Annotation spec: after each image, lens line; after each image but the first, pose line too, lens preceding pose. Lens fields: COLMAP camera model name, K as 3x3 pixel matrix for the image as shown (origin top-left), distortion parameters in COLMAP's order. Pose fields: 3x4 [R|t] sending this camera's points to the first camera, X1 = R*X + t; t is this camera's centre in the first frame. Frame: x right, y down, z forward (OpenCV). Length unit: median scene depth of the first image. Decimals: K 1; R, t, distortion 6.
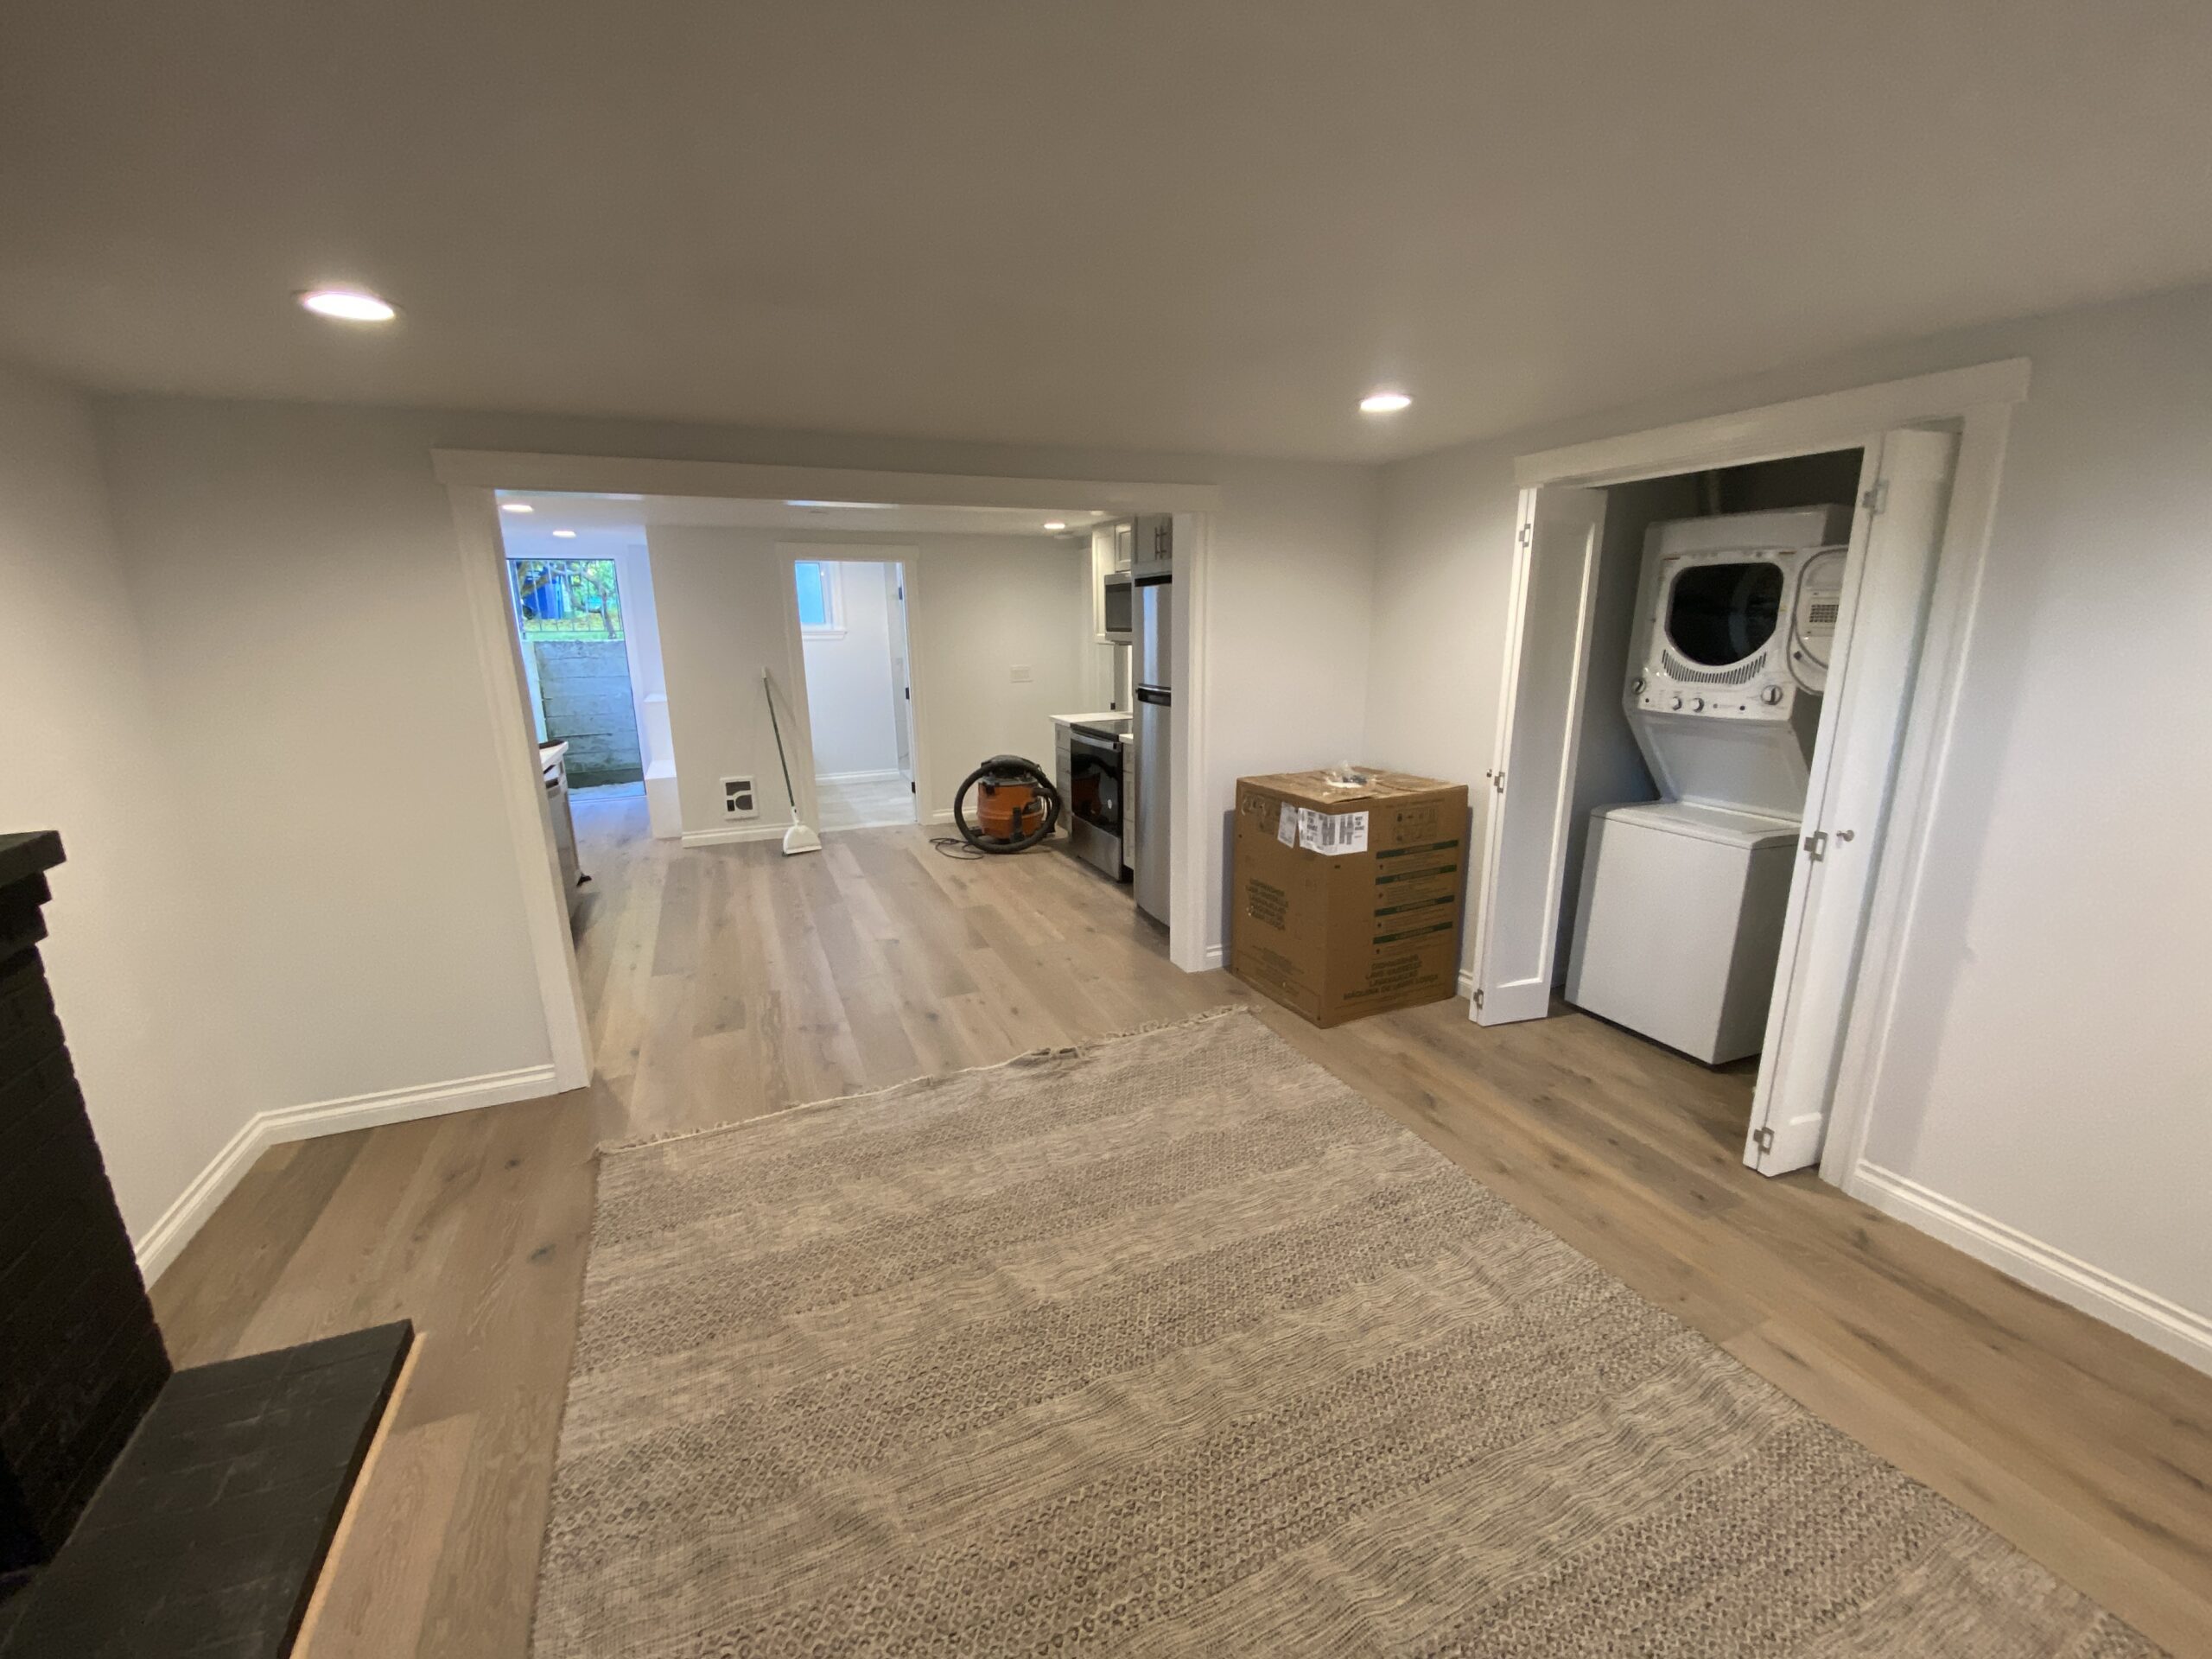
lens RADIAL K [[876.3, 0, 1106.0], [0, 876.3, 829.5], [0, 0, 1]] dist [-0.025986, -0.000119]
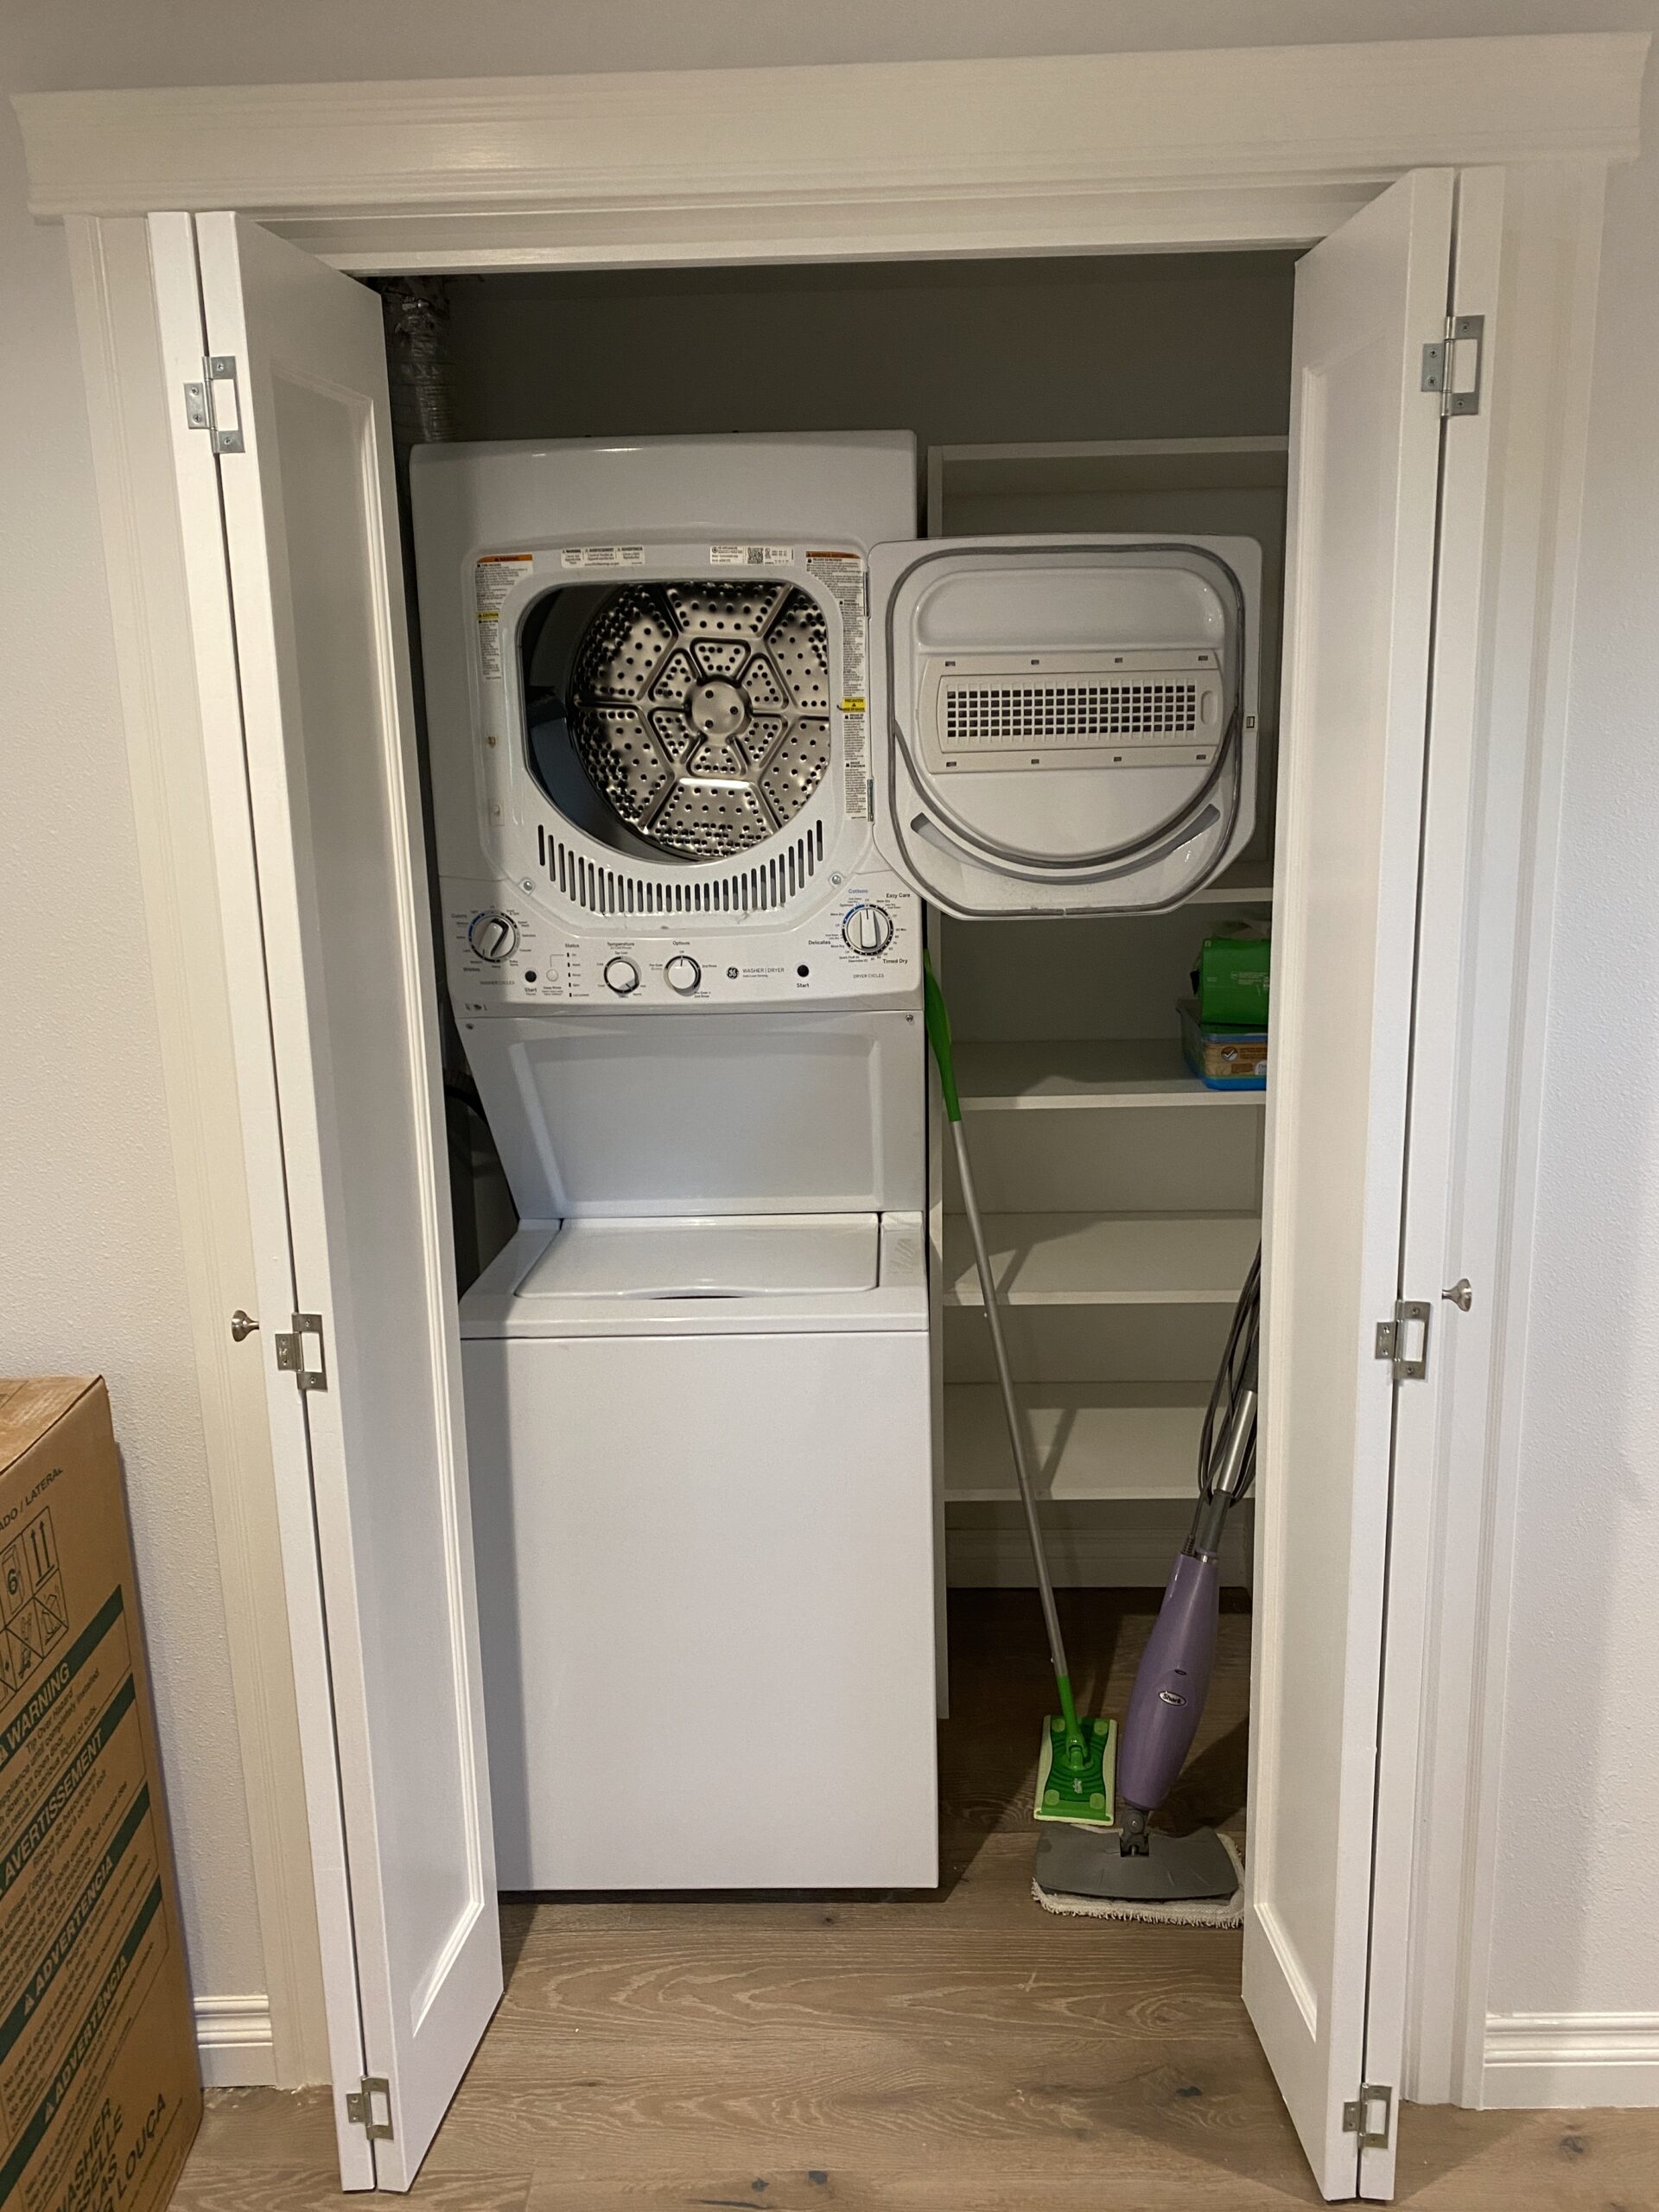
lens RADIAL K [[1688.8, 0, 829.5], [0, 1688.8, 1106.0], [0, 0, 1]] dist [0.002432, -0.003838]
pose [[0.419559, -0.189374, 0.887754, 0.086586], [0.224011, 0.969348, 0.100911, -0.155419], [-0.879653, 0.156528, 0.449120, 0.675047]]
